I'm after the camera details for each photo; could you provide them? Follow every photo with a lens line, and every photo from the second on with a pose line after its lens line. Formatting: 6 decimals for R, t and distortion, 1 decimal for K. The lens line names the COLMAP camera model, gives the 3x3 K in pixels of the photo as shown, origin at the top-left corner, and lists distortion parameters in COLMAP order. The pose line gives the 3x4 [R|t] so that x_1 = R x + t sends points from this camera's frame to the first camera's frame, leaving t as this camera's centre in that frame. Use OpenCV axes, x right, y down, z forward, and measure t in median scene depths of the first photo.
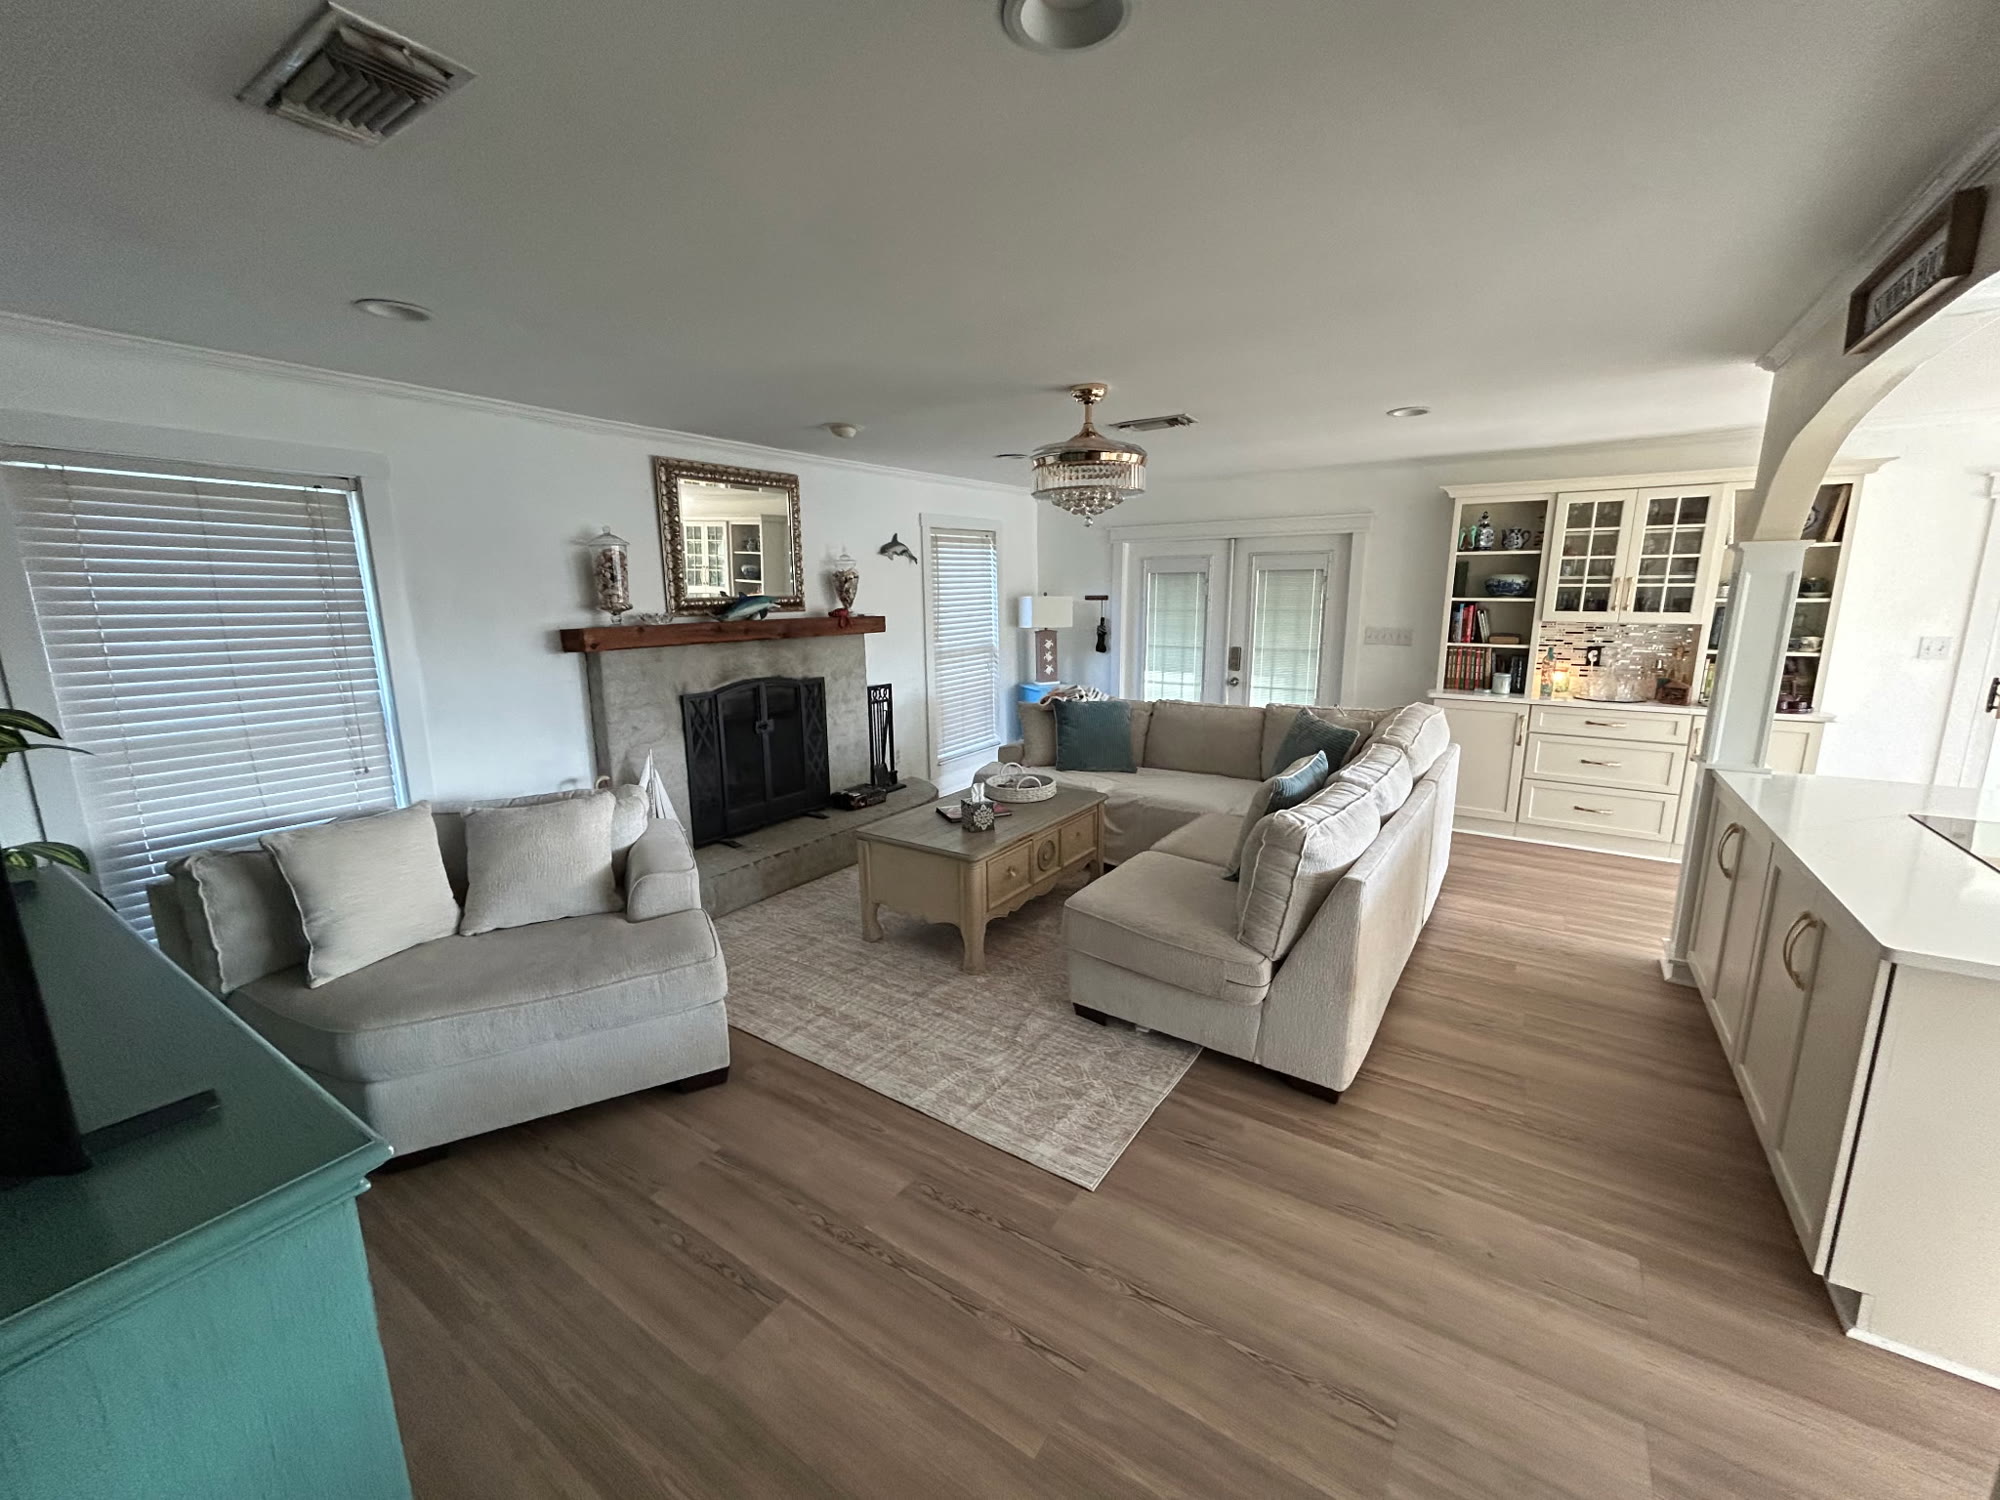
lens RADIAL K [[808.9, 0, 1000.0], [0, 808.9, 744.5], [0, 0, 1]] dist [0.002742, 0.000262]
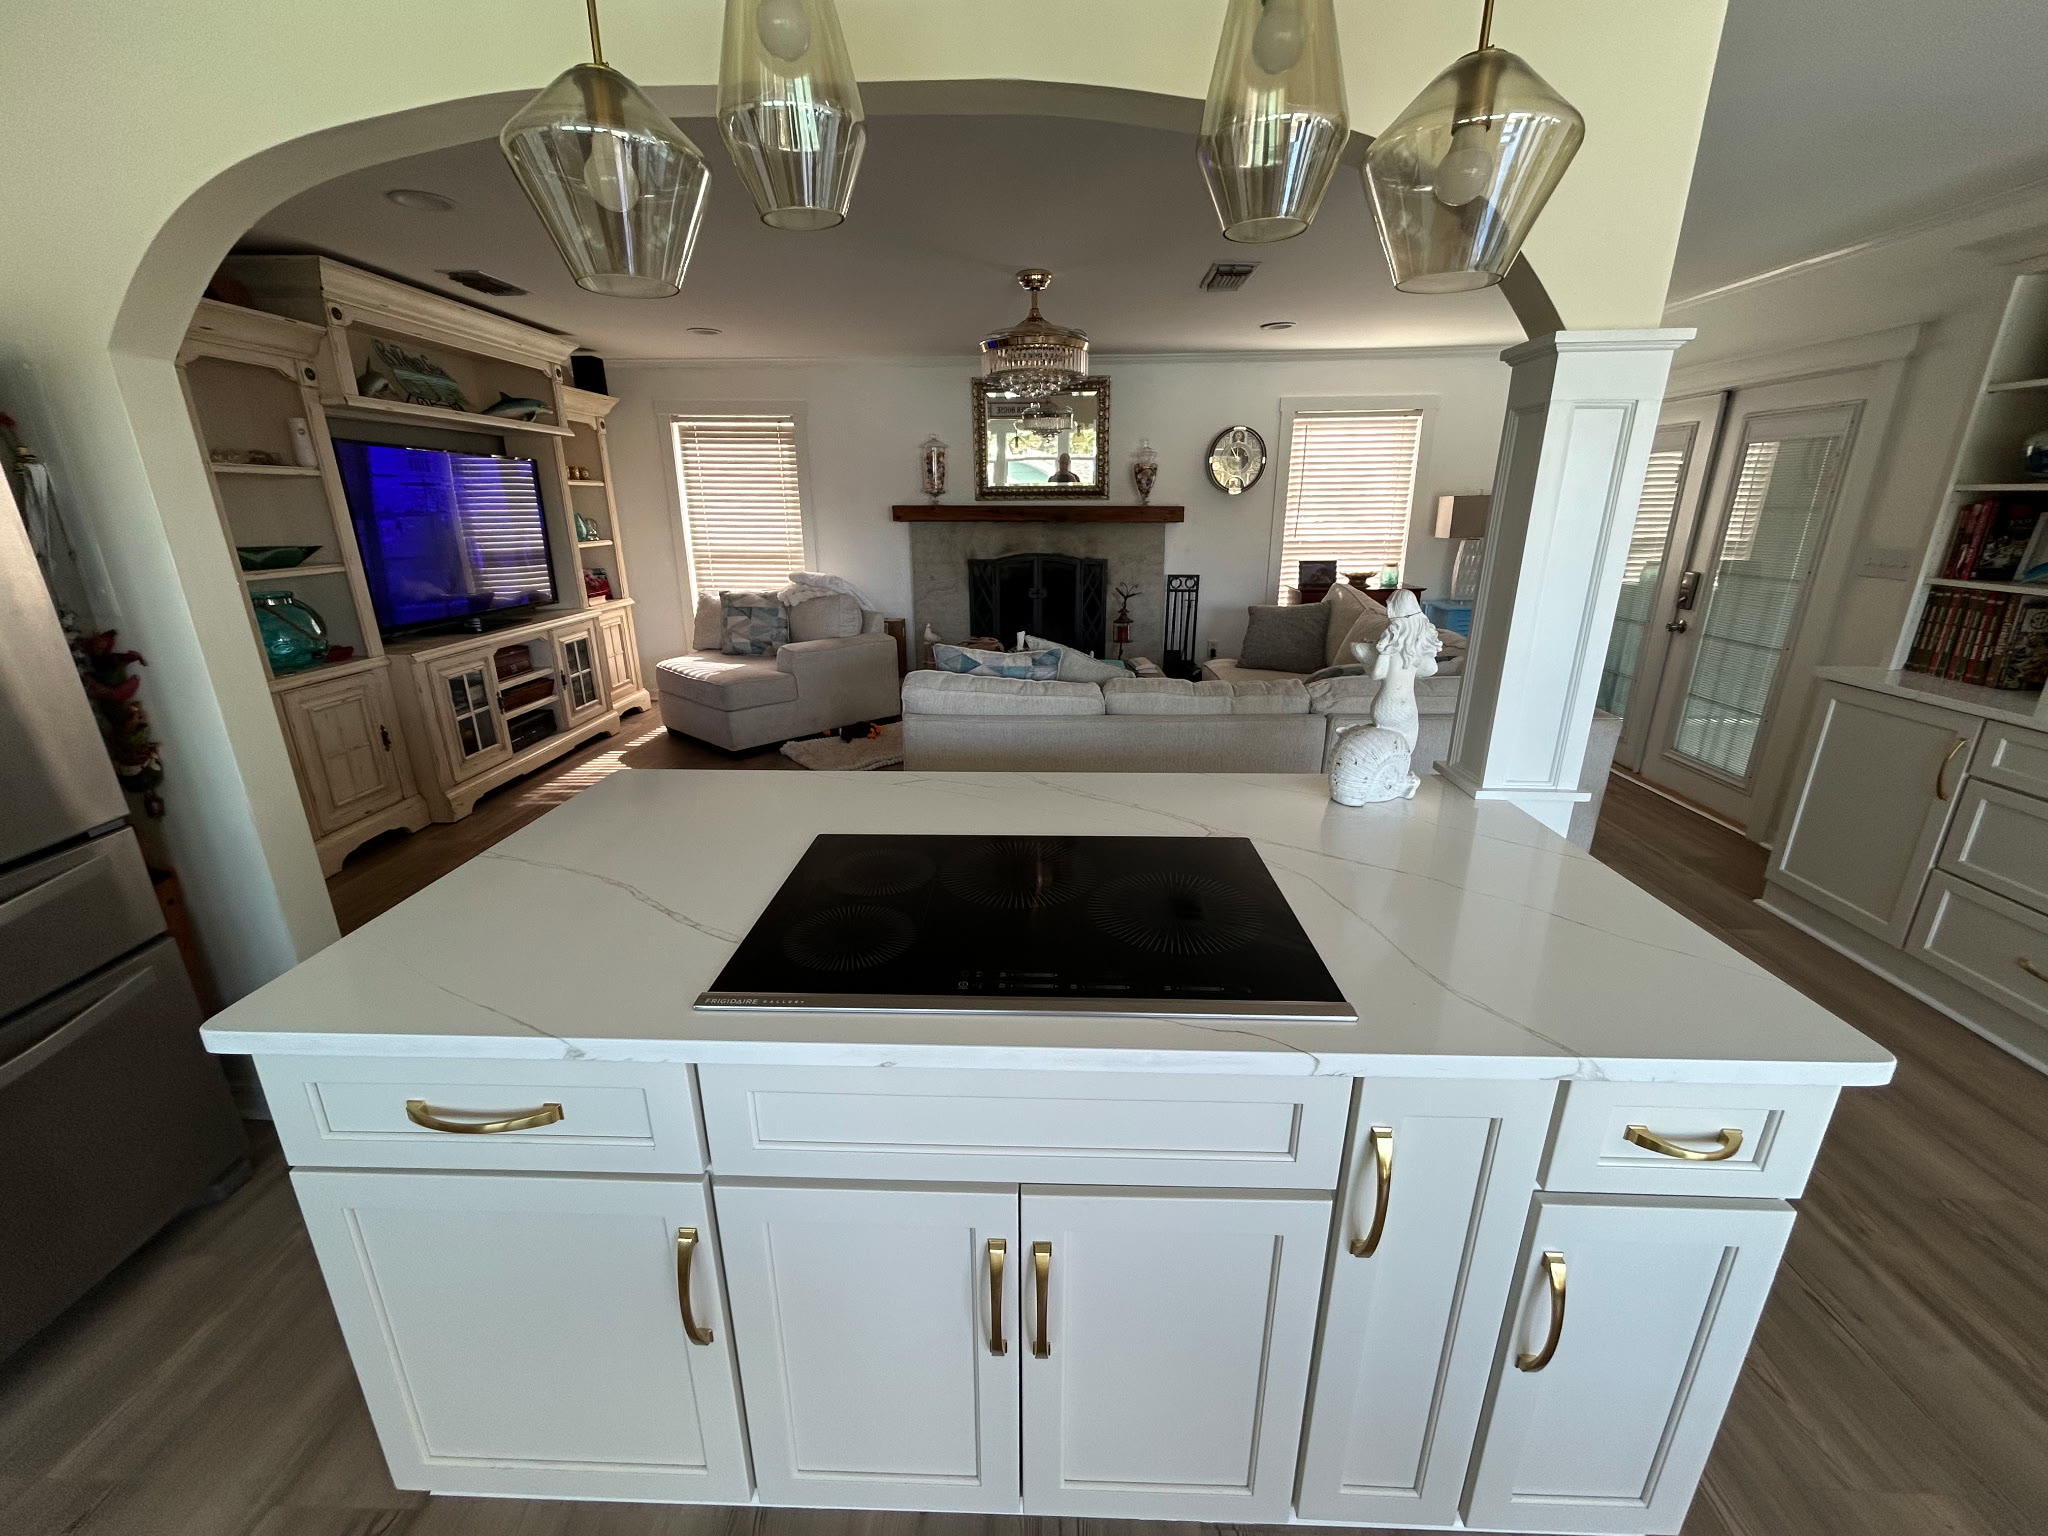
lens RADIAL K [[828.3, 0, 1024.9], [0, 828.3, 761.9], [0, 0, 1]] dist [0.002742, 0.000262]
pose [[0.525065, 0.264973, -0.808762, 0.846504], [-0.167070, 0.963898, 0.207334, -0.034836], [0.834503, 0.026256, 0.550378, 0.300073]]
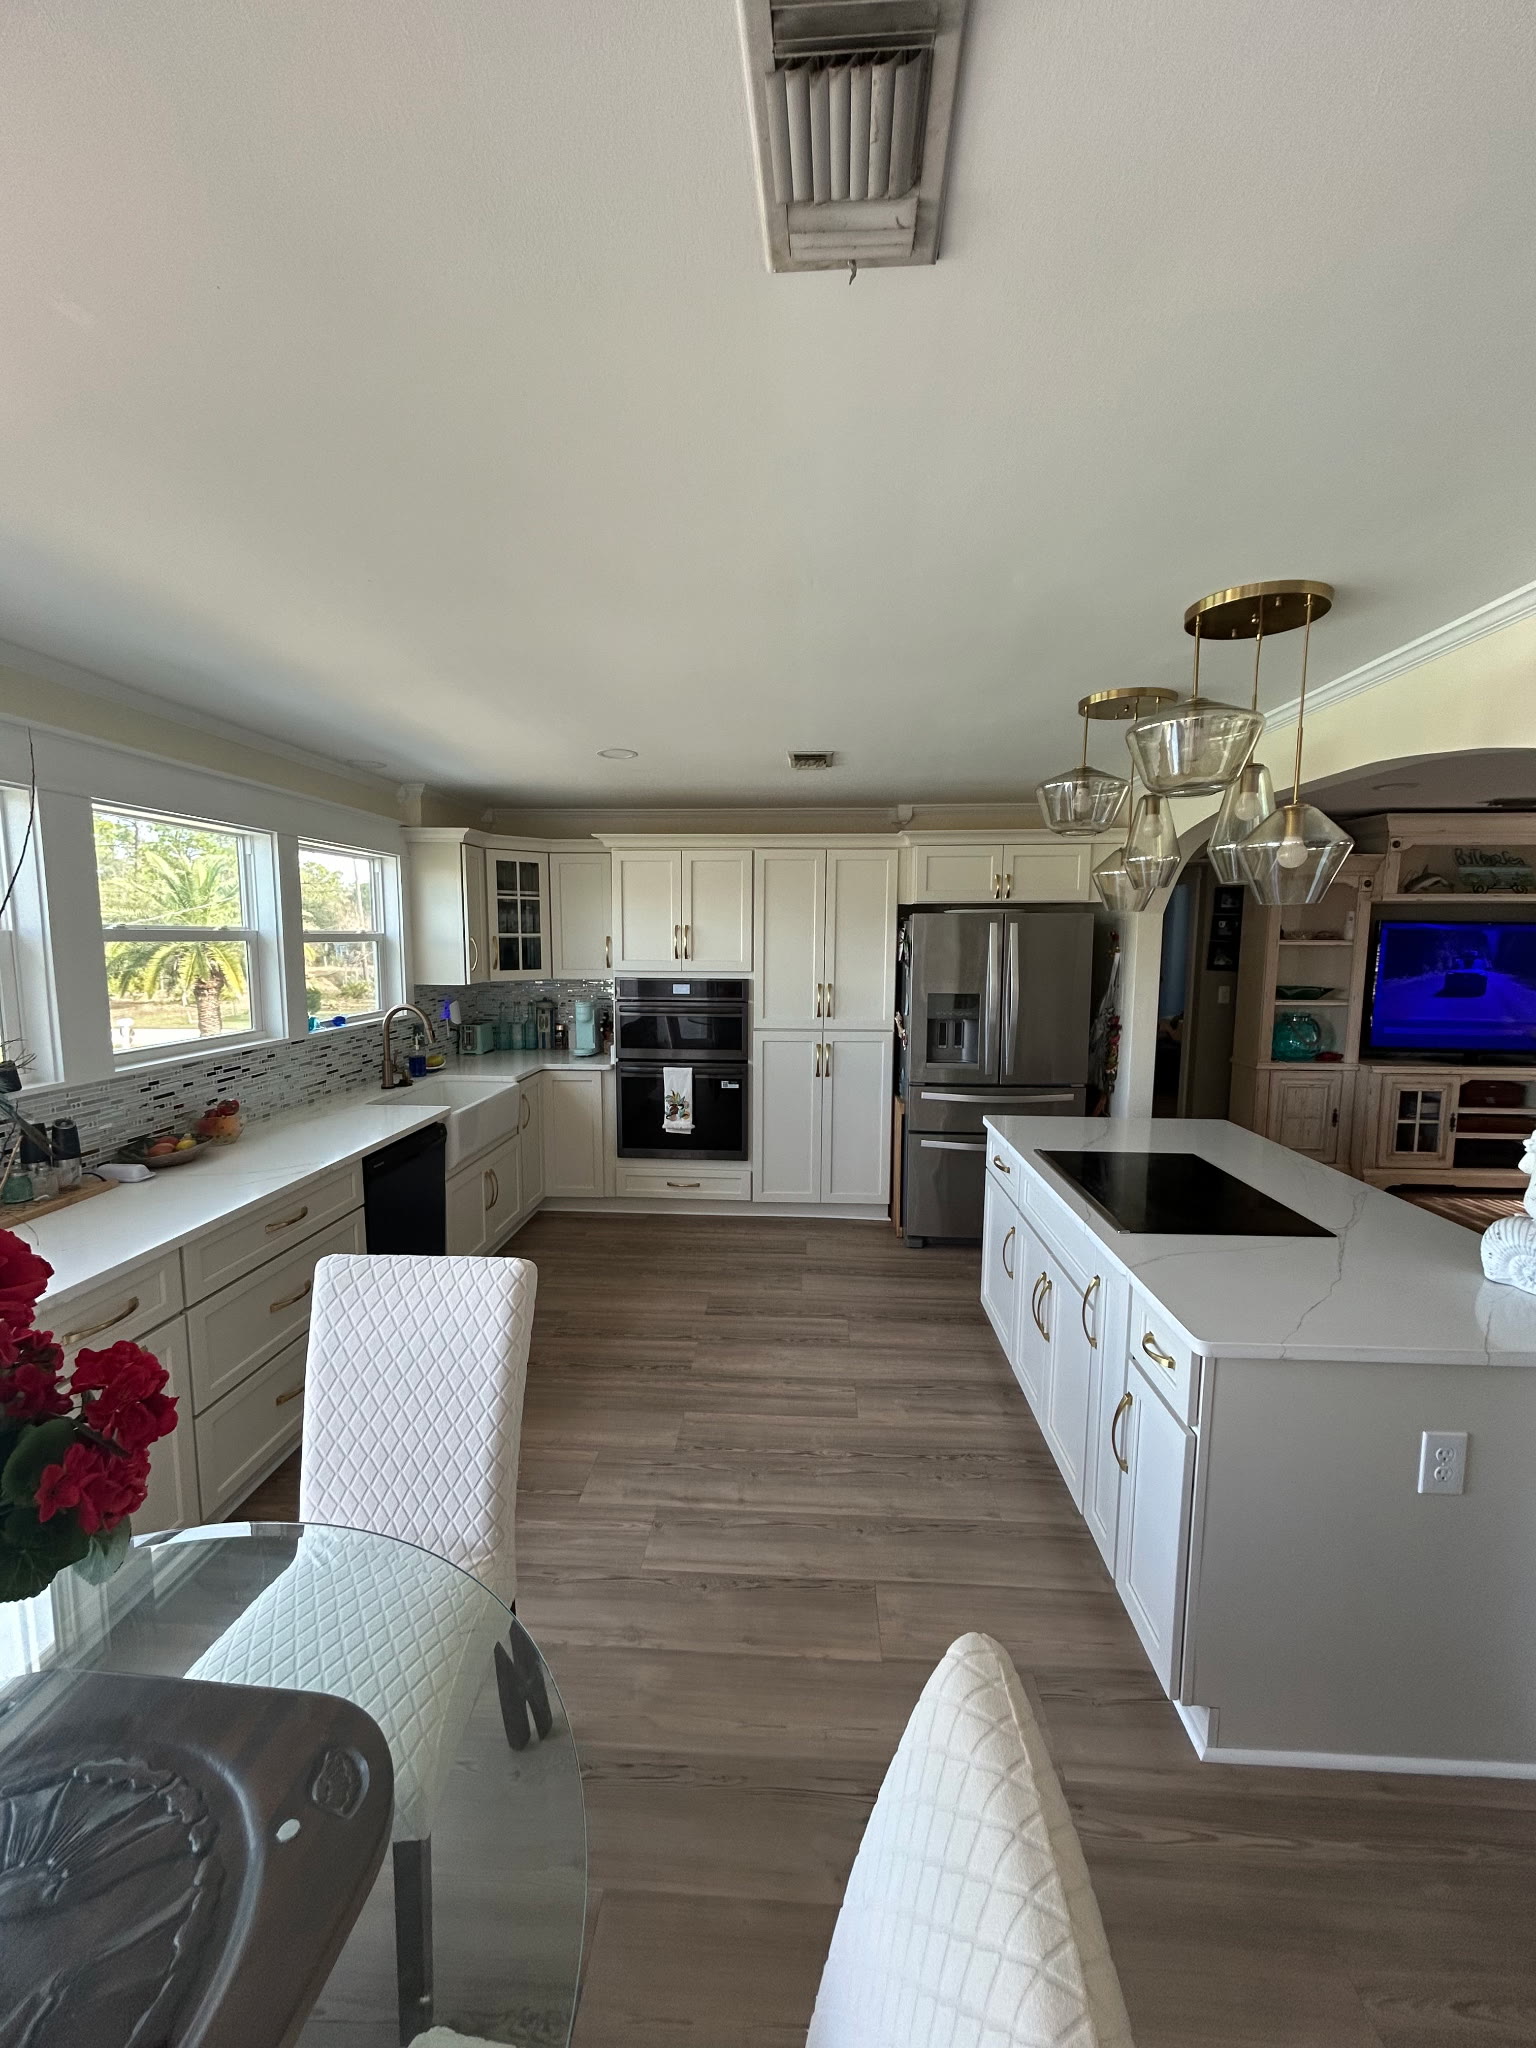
lens RADIAL K [[828.3, 0, 762.5], [0, 828.3, 1025.7], [0, 0, 1]] dist [0.002742, 0.000262]
pose [[-0.865235, 0.063946, -0.497272, 1.111346], [-0.095006, 0.952951, 0.287850, -0.159671], [0.492283, 0.296302, -0.818452, 0.714745]]
